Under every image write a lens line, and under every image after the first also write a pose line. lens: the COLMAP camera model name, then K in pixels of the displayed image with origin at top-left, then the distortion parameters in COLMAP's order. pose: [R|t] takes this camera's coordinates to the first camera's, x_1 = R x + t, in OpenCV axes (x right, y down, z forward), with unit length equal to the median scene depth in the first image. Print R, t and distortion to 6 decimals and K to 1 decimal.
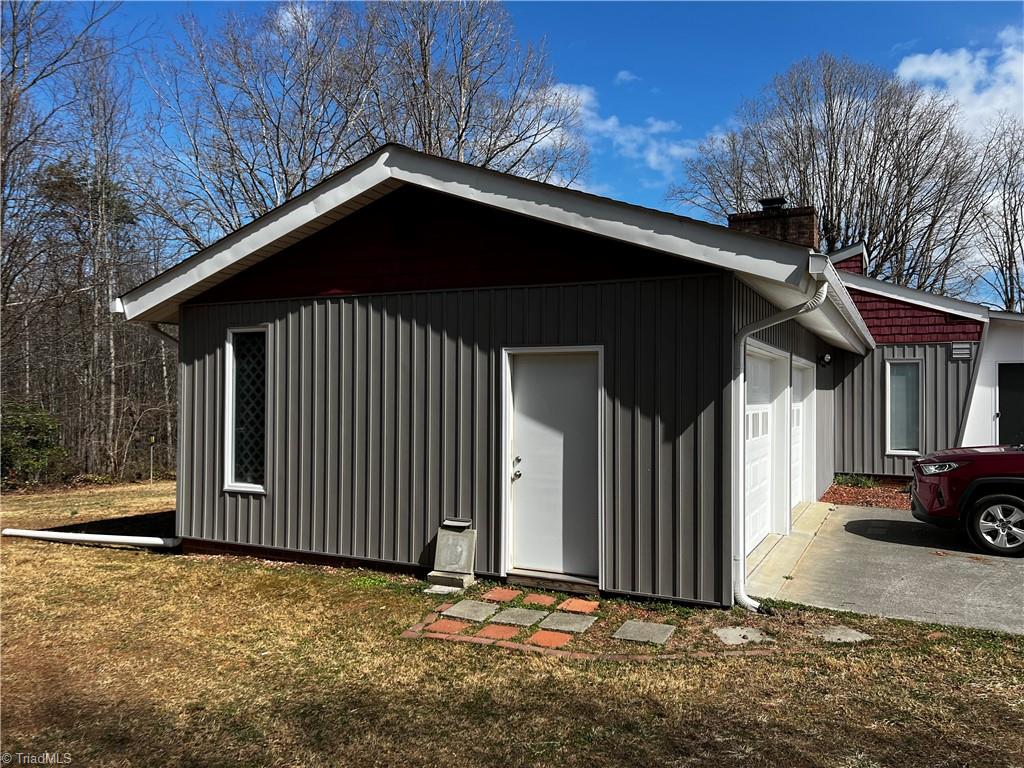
lens RADIAL K [[781.5, 0, 514.9], [0, 781.5, 389.7], [0, 0, 1]] dist [0.047475, -0.011534]
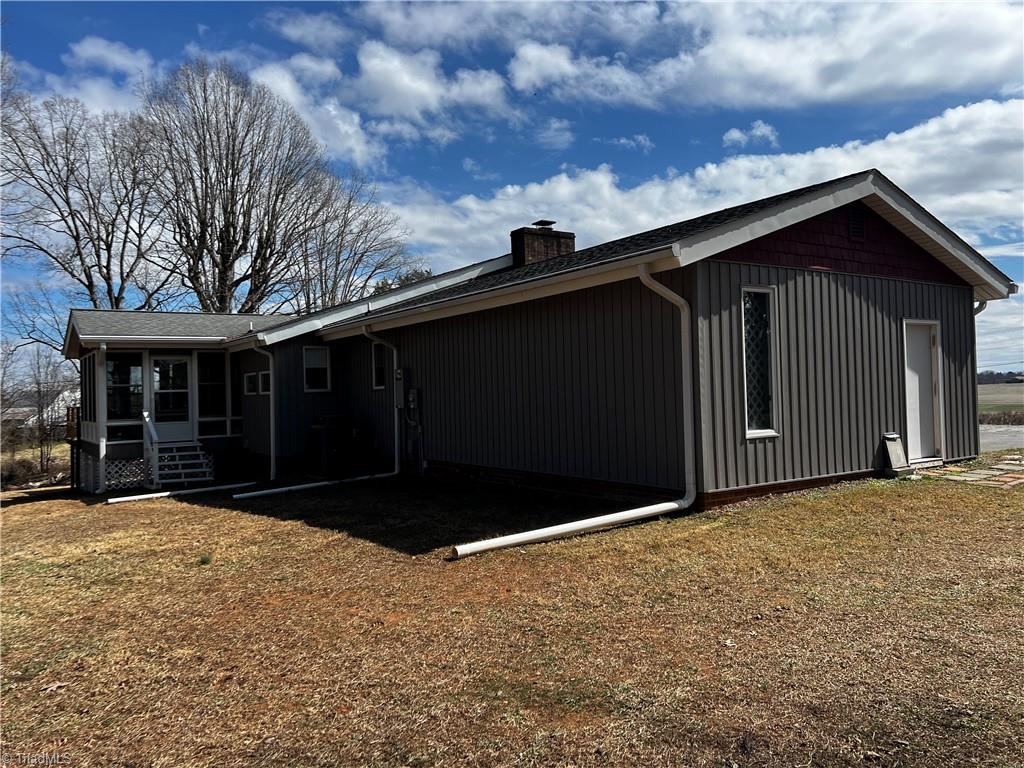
lens RADIAL K [[781.5, 0, 514.9], [0, 781.5, 378.3], [0, 0, 1]] dist [0.047475, -0.011534]
pose [[0.465522, -0.014234, 0.884922, -1.486444], [0.013208, 0.999871, 0.009134, 0.033096], [-0.884938, 0.007436, 0.465650, 0.801318]]
